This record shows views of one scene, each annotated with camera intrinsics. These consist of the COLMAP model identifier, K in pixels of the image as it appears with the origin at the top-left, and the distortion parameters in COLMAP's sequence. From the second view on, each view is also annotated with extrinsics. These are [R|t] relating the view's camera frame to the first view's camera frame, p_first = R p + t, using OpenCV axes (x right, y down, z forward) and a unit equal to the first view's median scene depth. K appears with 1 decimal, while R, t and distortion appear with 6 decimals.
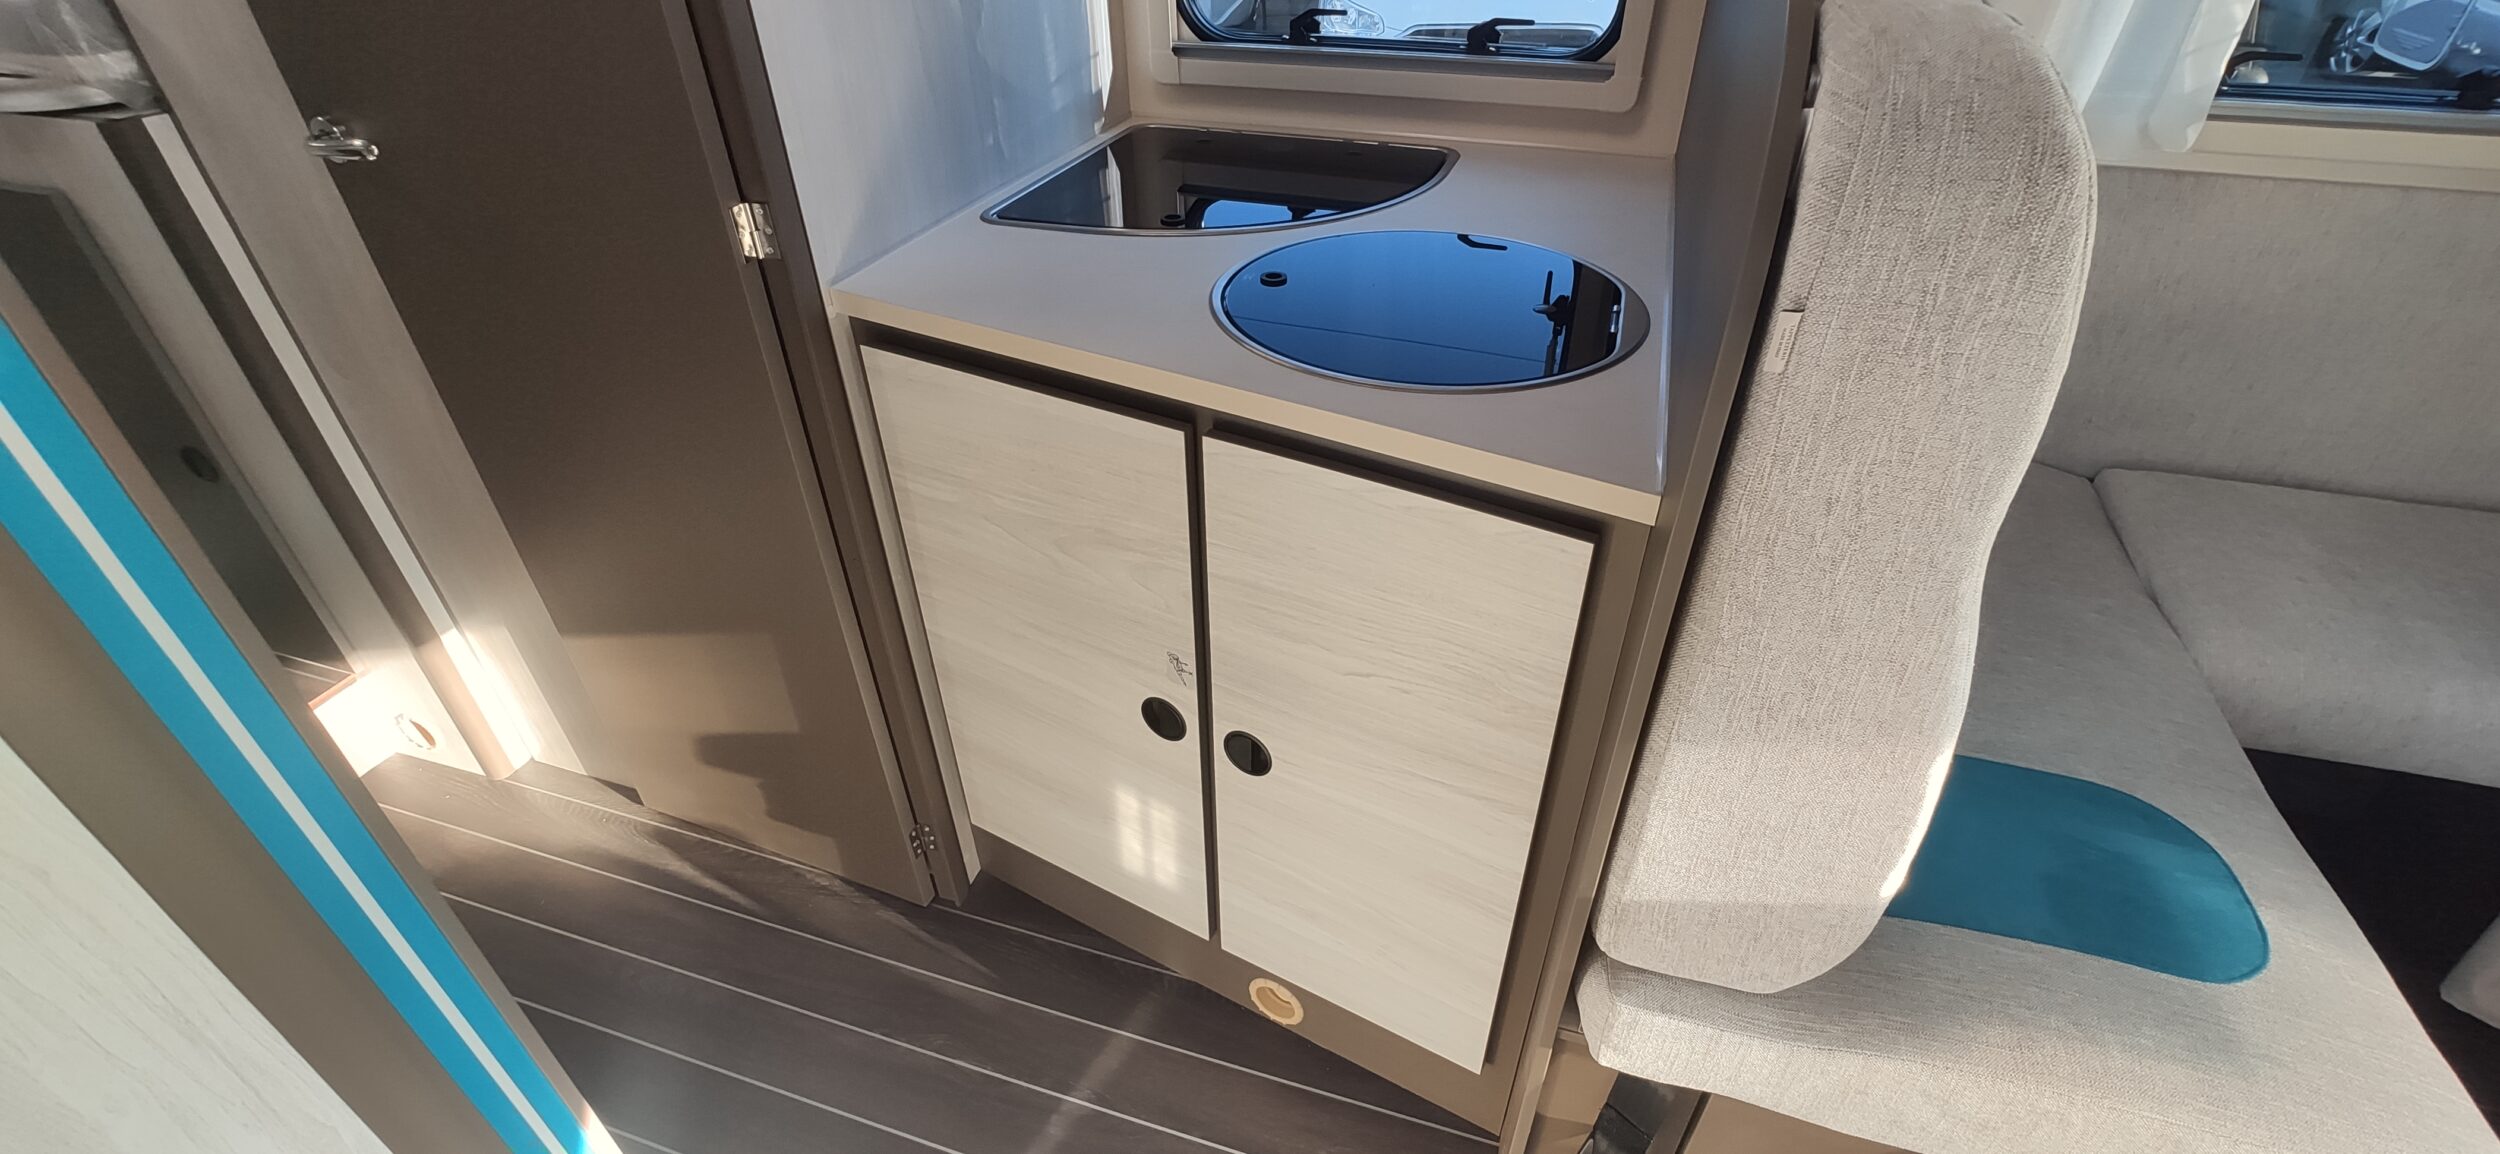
lens RADIAL K [[1091.0, 0, 1256.8], [0, 1091.0, 587.9], [0, 0, 1]] dist [-0.027906, 0.015386]
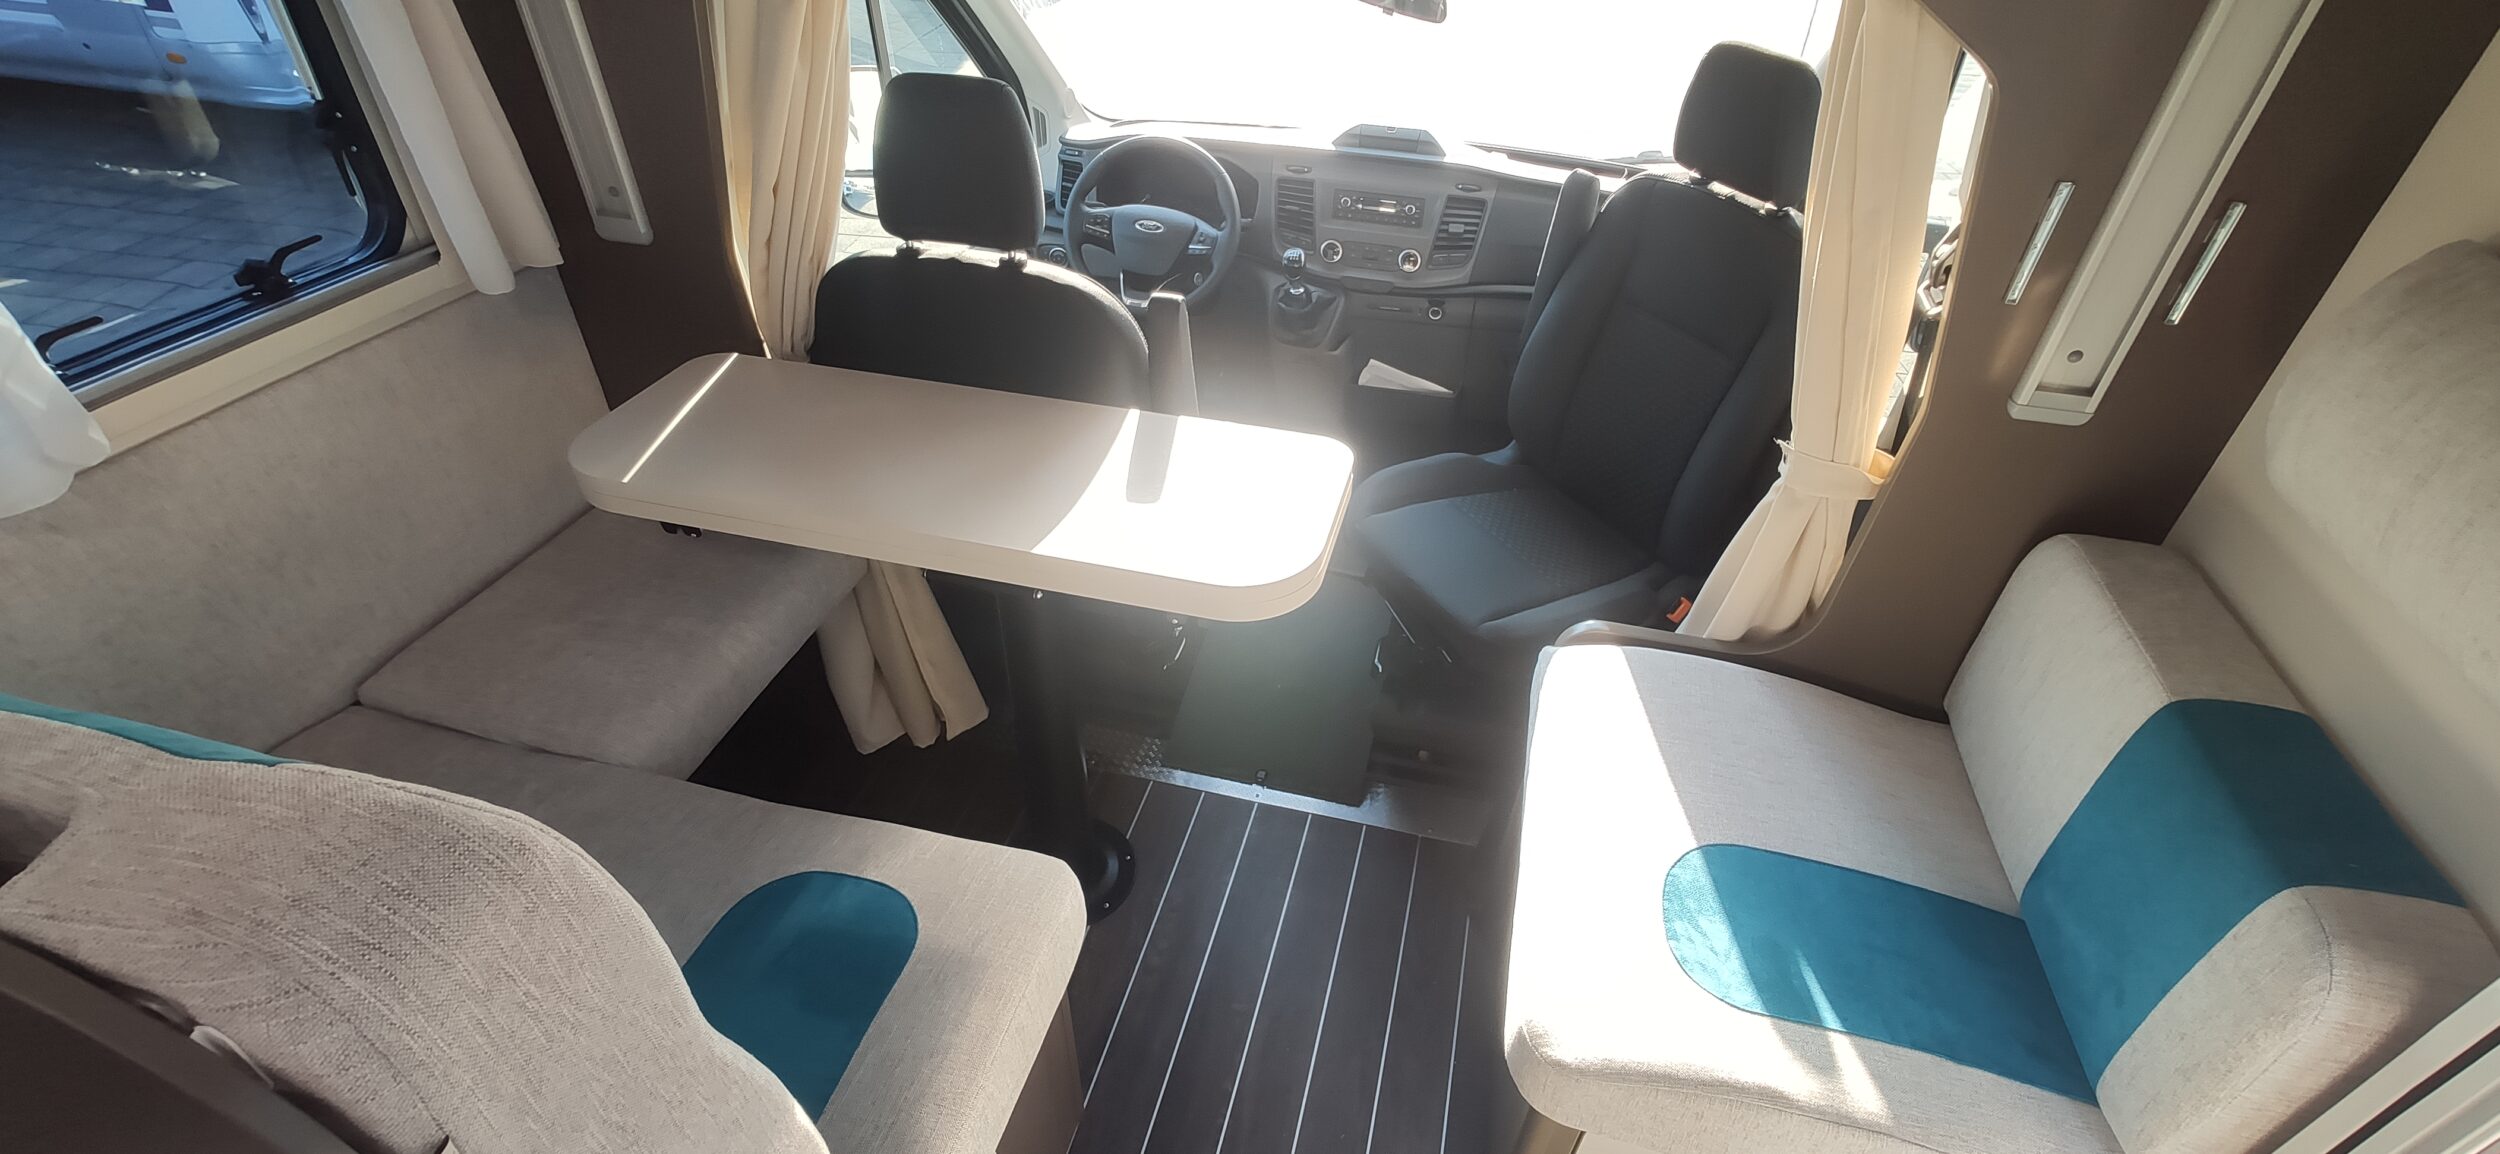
lens RADIAL K [[1091.0, 0, 1256.8], [0, 1091.0, 587.9], [0, 0, 1]] dist [-0.027906, 0.015386]
pose [[-0.070920, -0.601516, 0.795706, 0.026854], [0.561846, 0.635044, 0.530140, -0.278532], [-0.824196, 0.484662, 0.292922, 0.021775]]
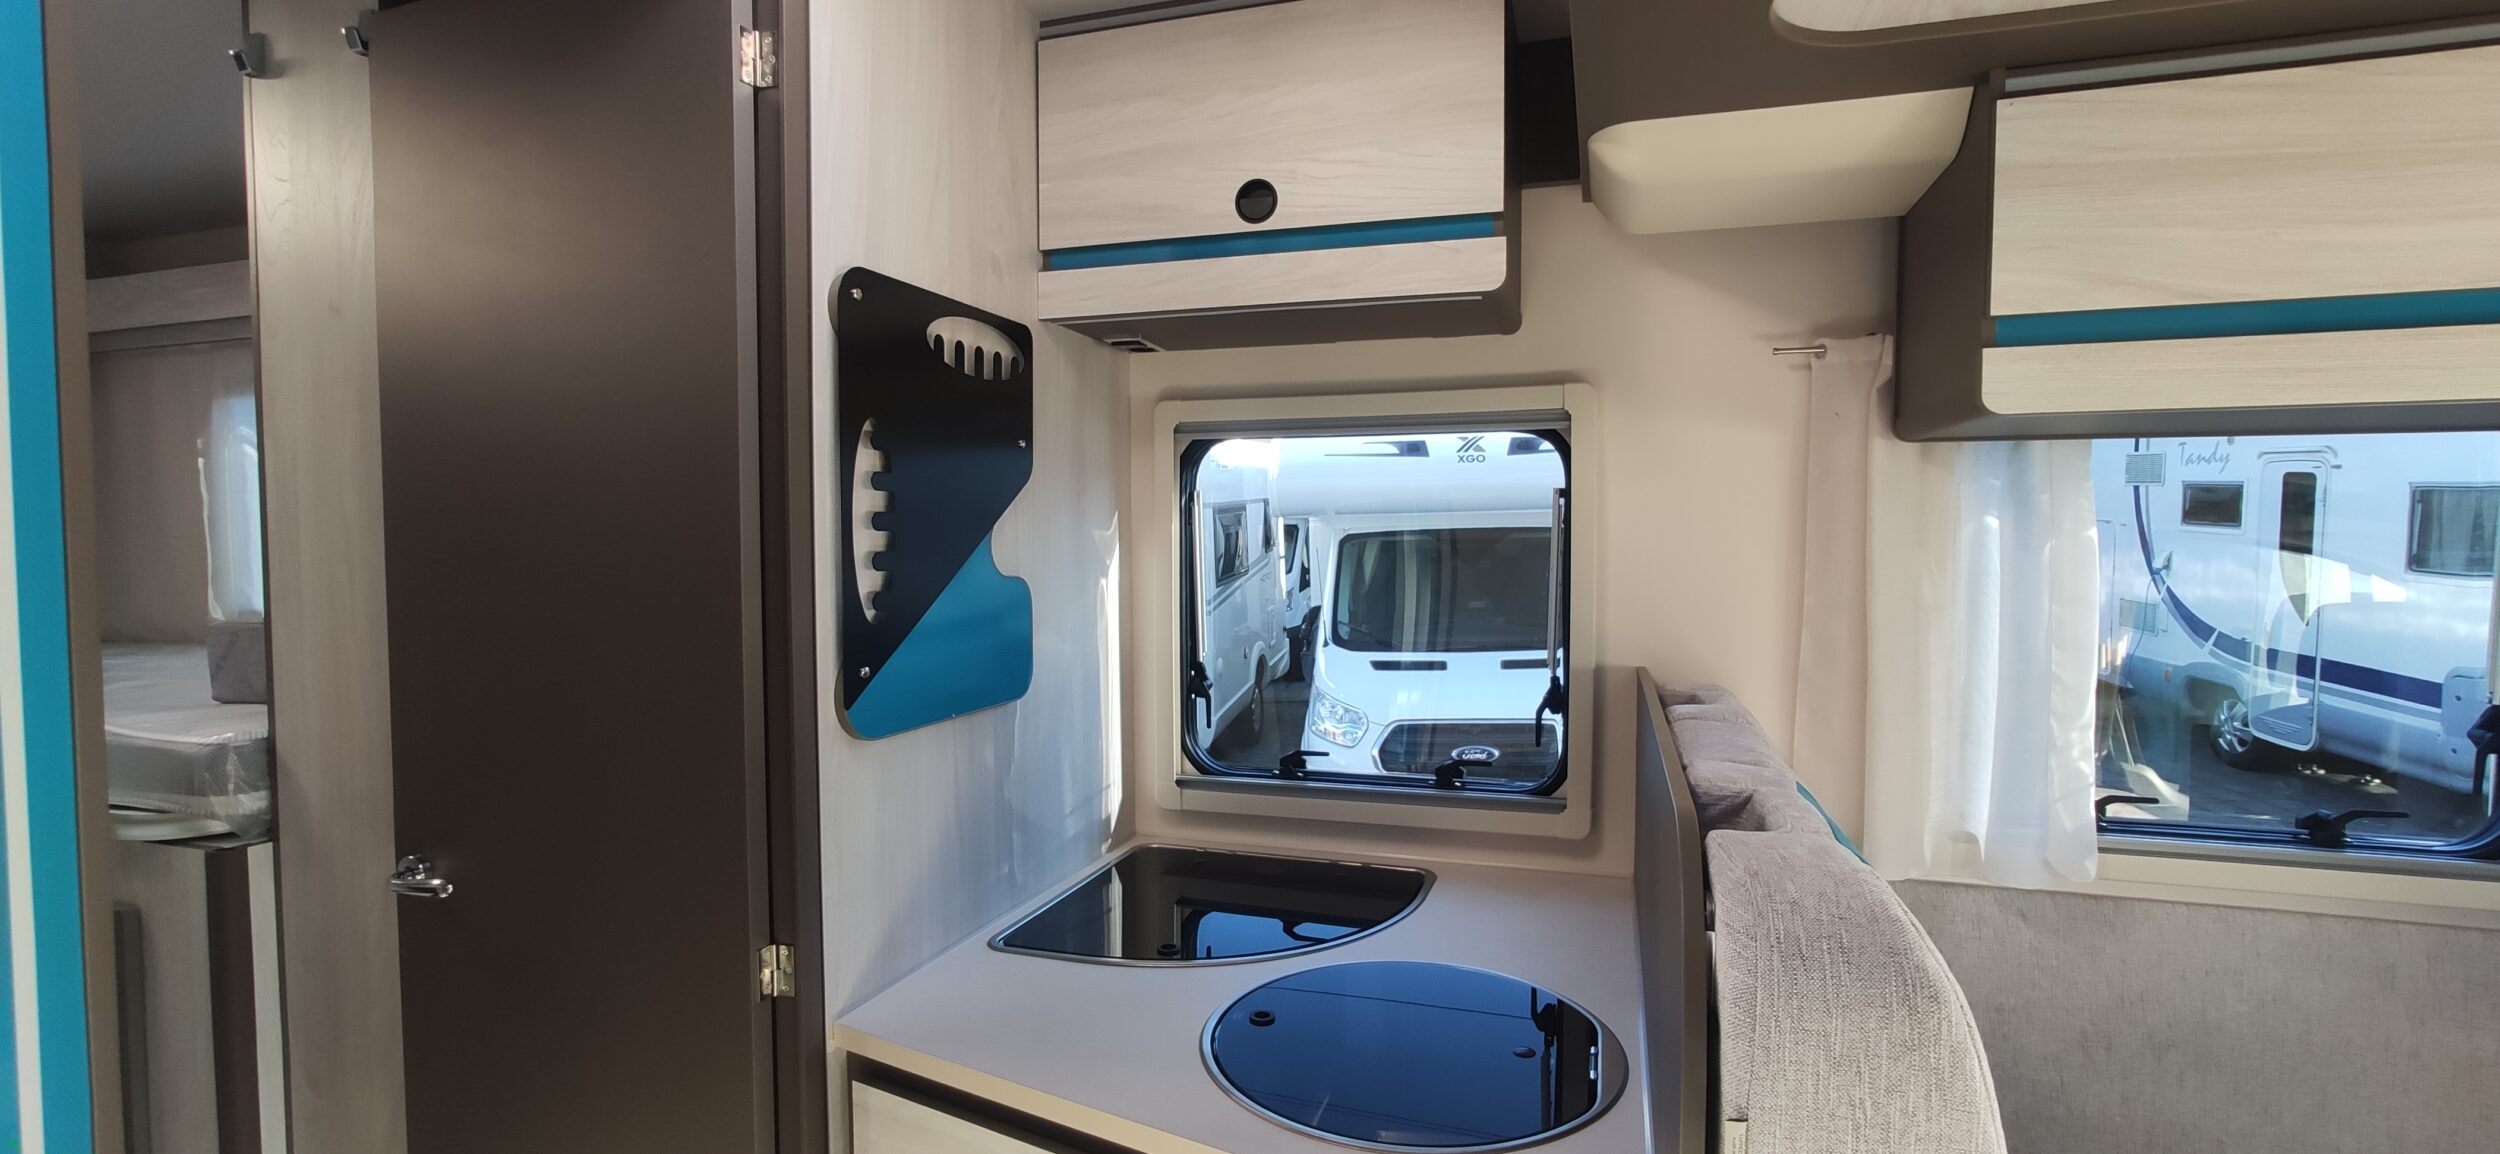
lens RADIAL K [[1090.9, 0, 1259.2], [0, 1090.9, 585.4], [0, 0, 1]] dist [-0.029179, 0.019504]
pose [[0.999989, 0.003760, 0.002926, 0.006988], [-0.001523, 0.834145, -0.551544, -0.048461], [-0.004514, 0.551533, 0.834141, -0.084795]]
